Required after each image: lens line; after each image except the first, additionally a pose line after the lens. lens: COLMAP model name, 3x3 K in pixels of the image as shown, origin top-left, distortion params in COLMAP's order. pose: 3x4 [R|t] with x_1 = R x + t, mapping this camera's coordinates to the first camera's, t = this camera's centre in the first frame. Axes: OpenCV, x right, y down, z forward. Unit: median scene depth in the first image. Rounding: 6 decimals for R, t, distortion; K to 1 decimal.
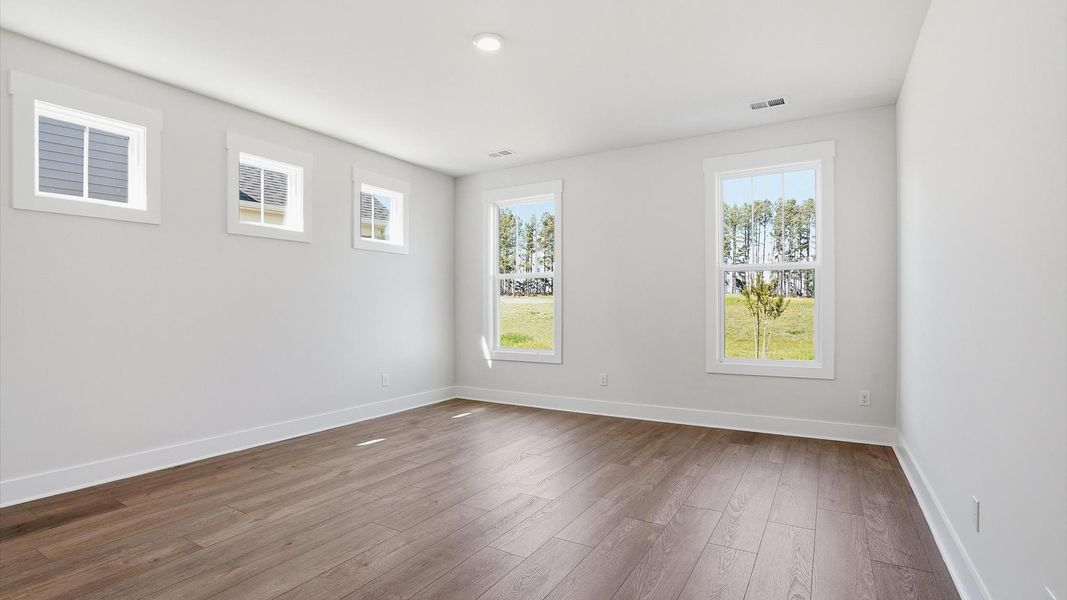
lens RADIAL K [[517.6, 0, 533.2], [0, 517.6, 304.9], [0, 0, 1]] dist [-0.006306, -0.000747]
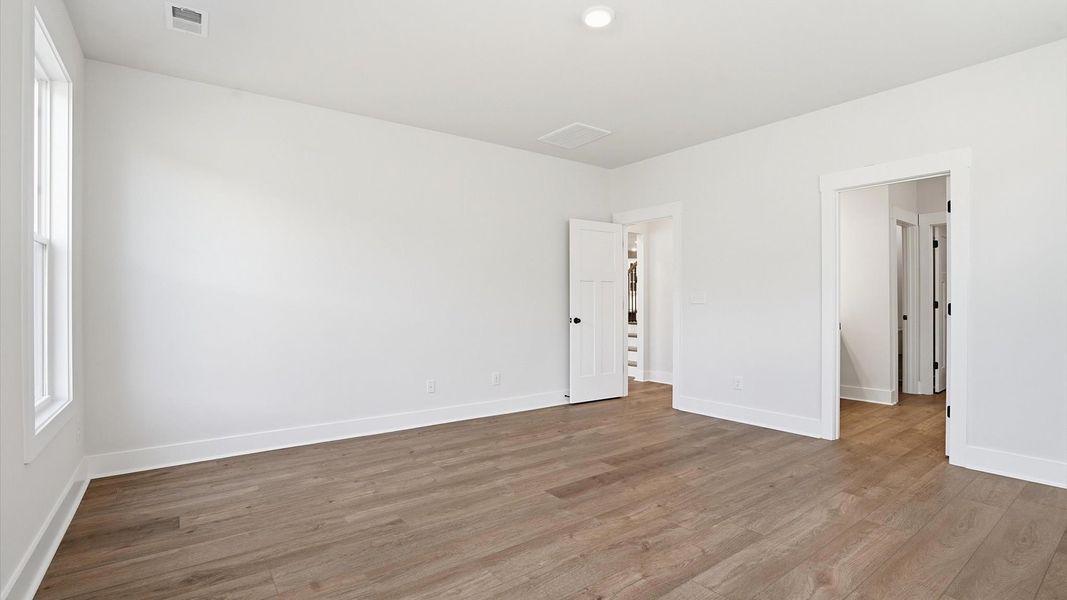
lens RADIAL K [[517.6, 0, 528.1], [0, 517.6, 299.6], [0, 0, 1]] dist [-0.006306, -0.000747]
pose [[-0.928344, 0.008548, 0.371624, -0.307433], [0.006907, 0.999960, -0.005747, 0.003205], [-0.371658, -0.002768, -0.928366, 1.893497]]
